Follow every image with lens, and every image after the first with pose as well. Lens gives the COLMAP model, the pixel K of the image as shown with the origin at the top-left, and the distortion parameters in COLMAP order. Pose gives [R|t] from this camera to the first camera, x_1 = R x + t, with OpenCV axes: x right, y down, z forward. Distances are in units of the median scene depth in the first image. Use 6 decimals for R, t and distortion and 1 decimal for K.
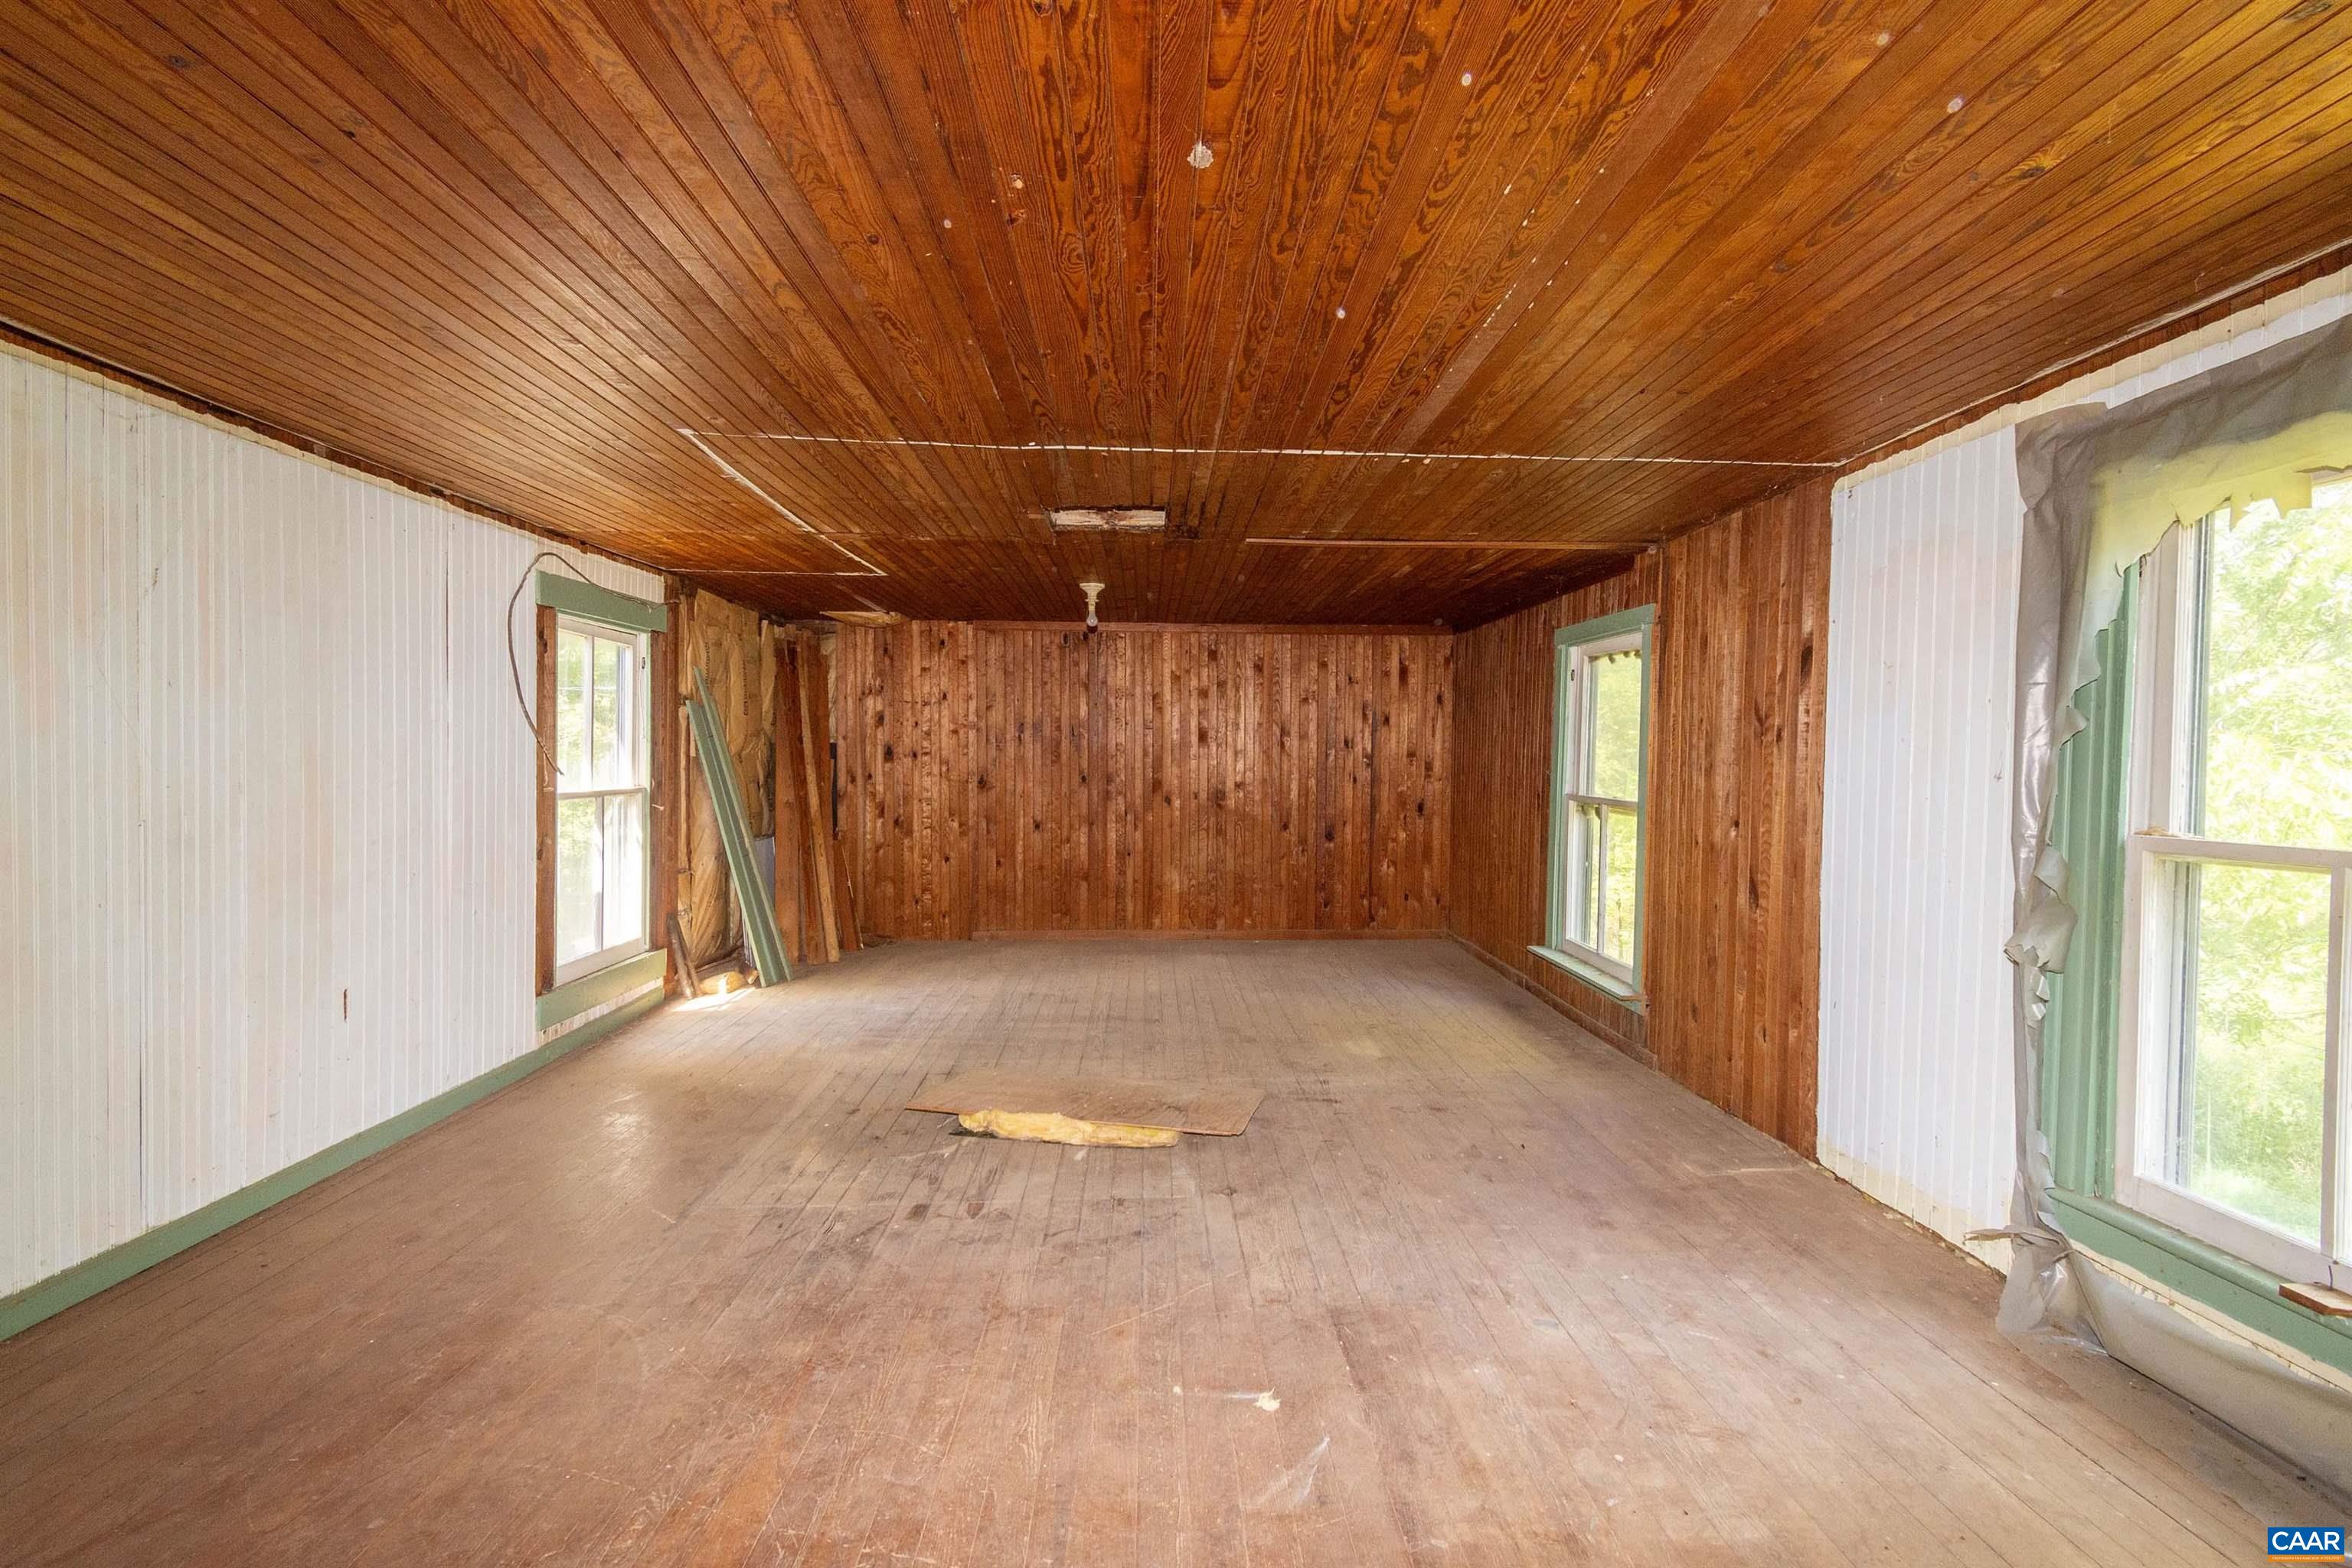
lens RADIAL K [[1041.7, 0, 1176.0], [0, 1041.7, 784.0], [0, 0, 1]] dist [-0.000727, -0.000052]
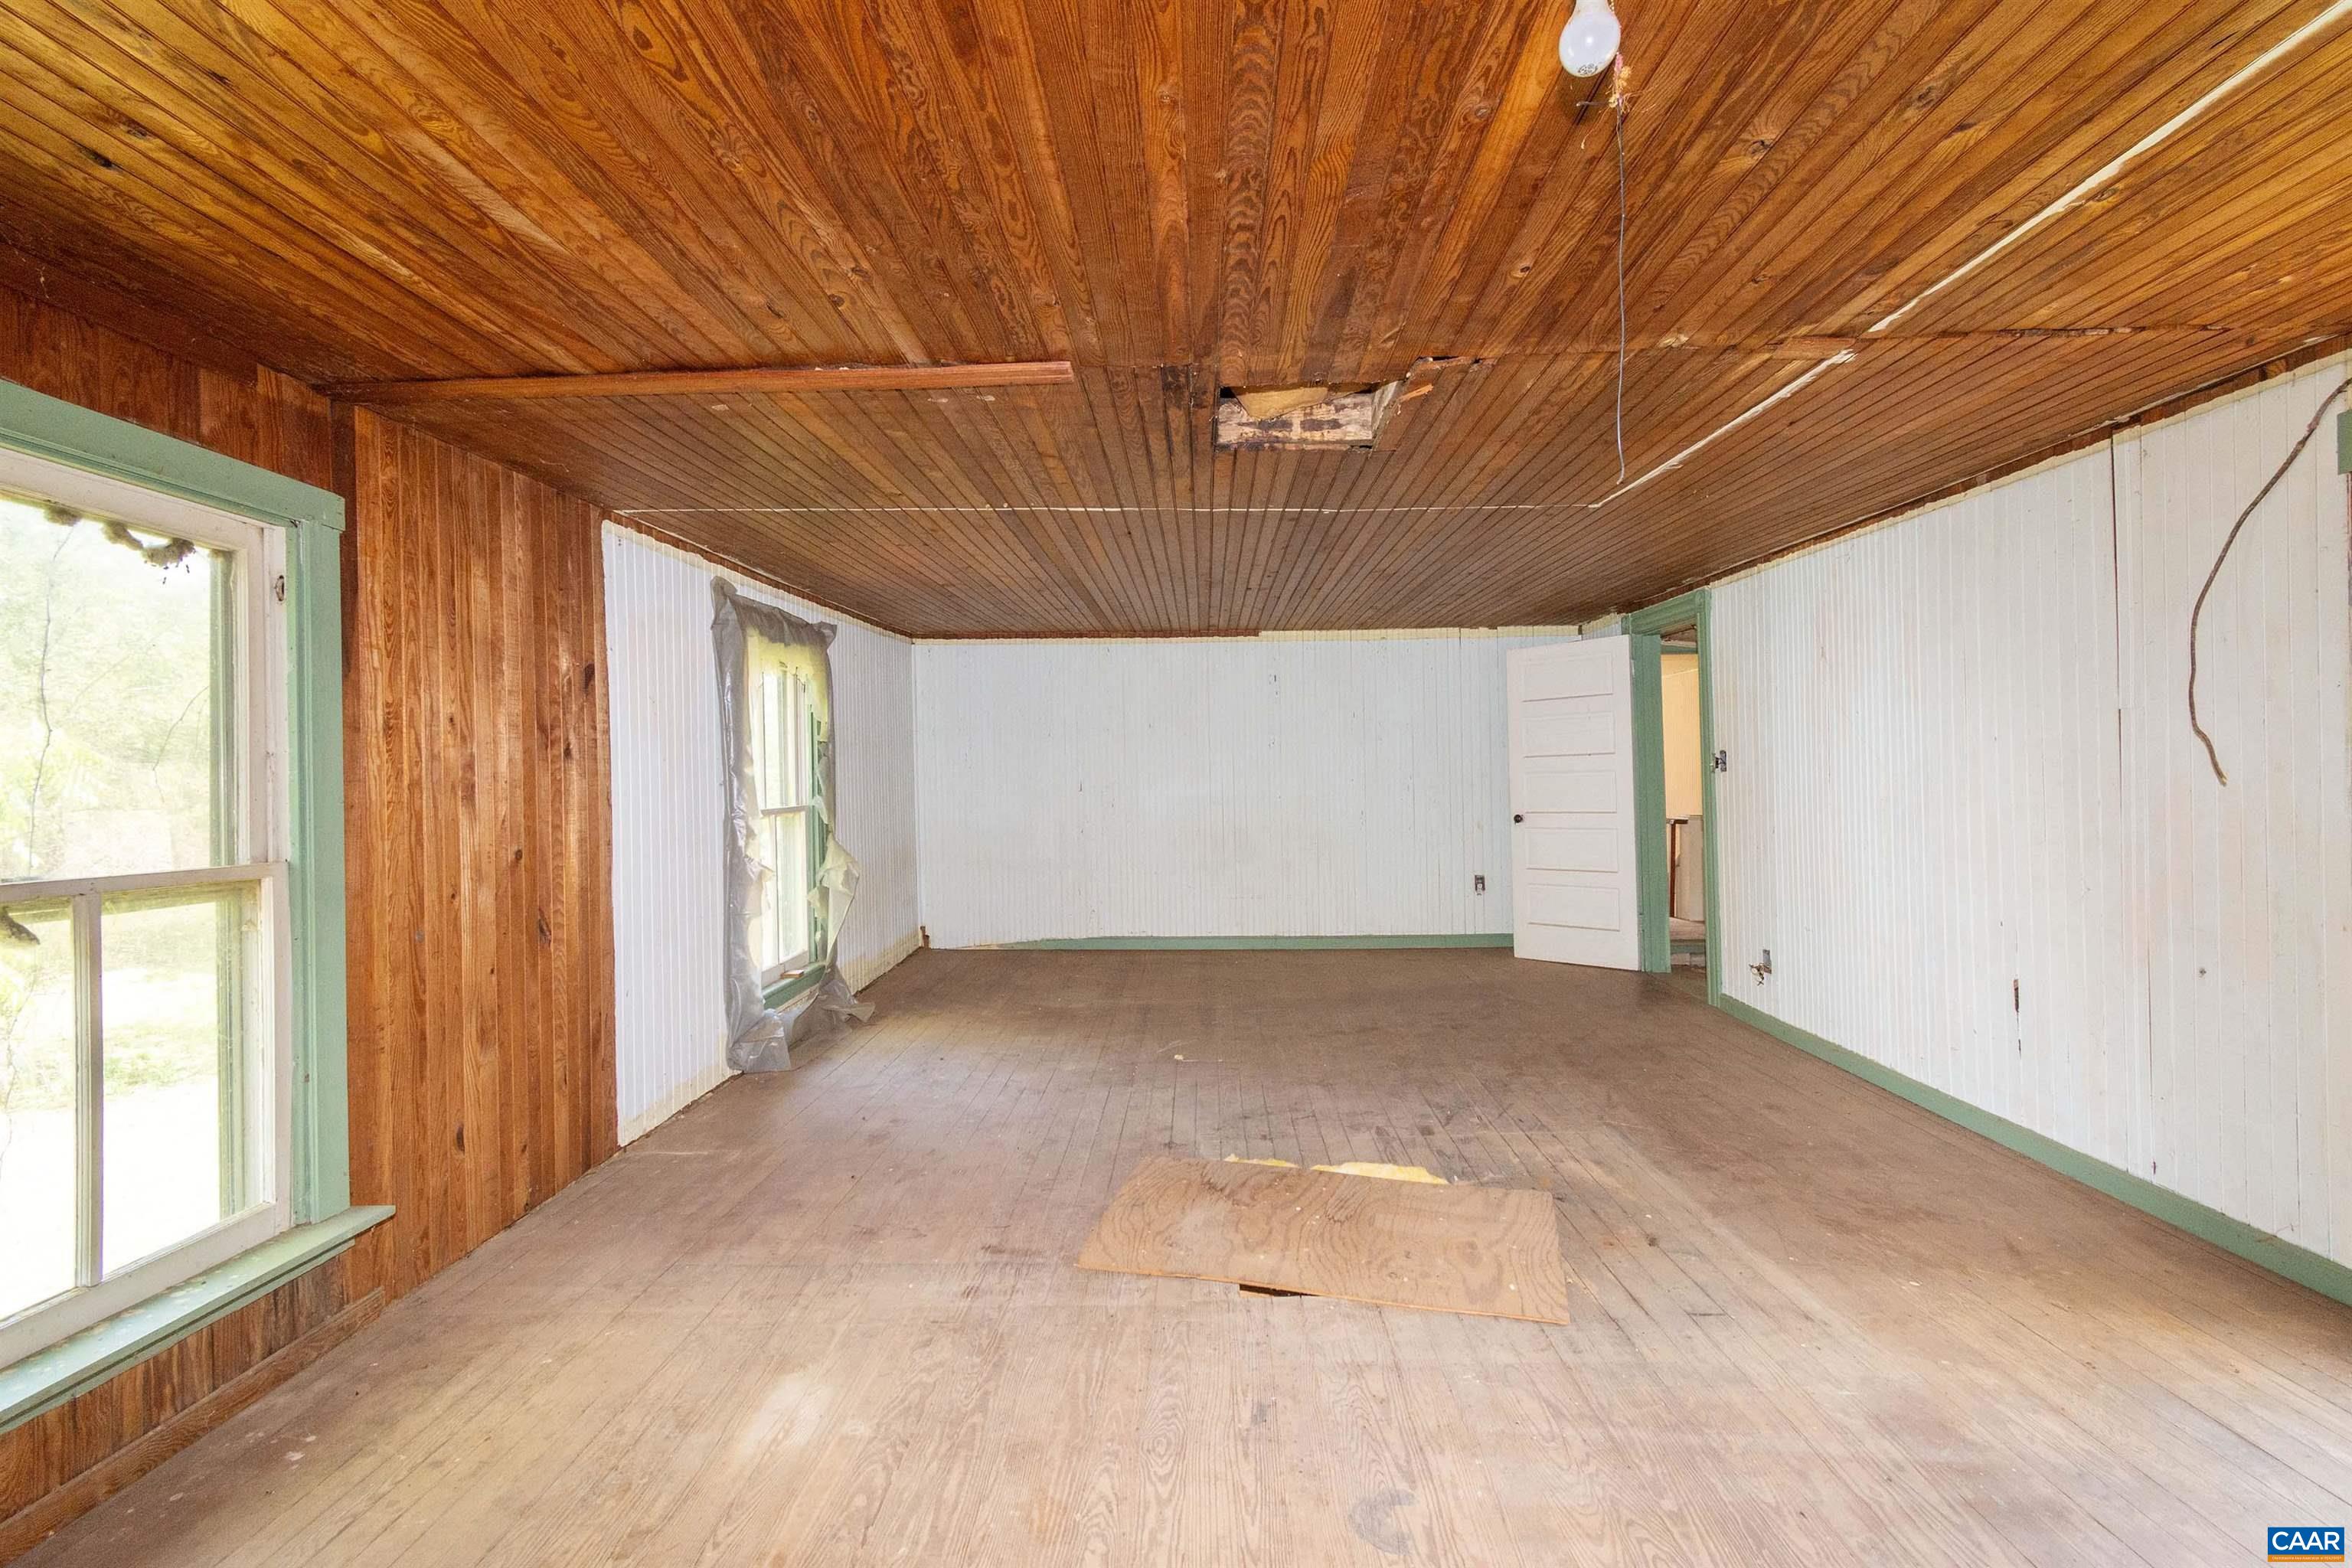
lens RADIAL K [[1041.7, 0, 1176.0], [0, 1041.7, 784.0], [0, 0, 1]] dist [-0.000727, -0.000052]
pose [[-0.998397, 0.011254, 0.055471, -0.022199], [0.013219, 0.999294, 0.035174, -0.044962], [-0.055036, 0.035851, -0.997841, 2.084606]]
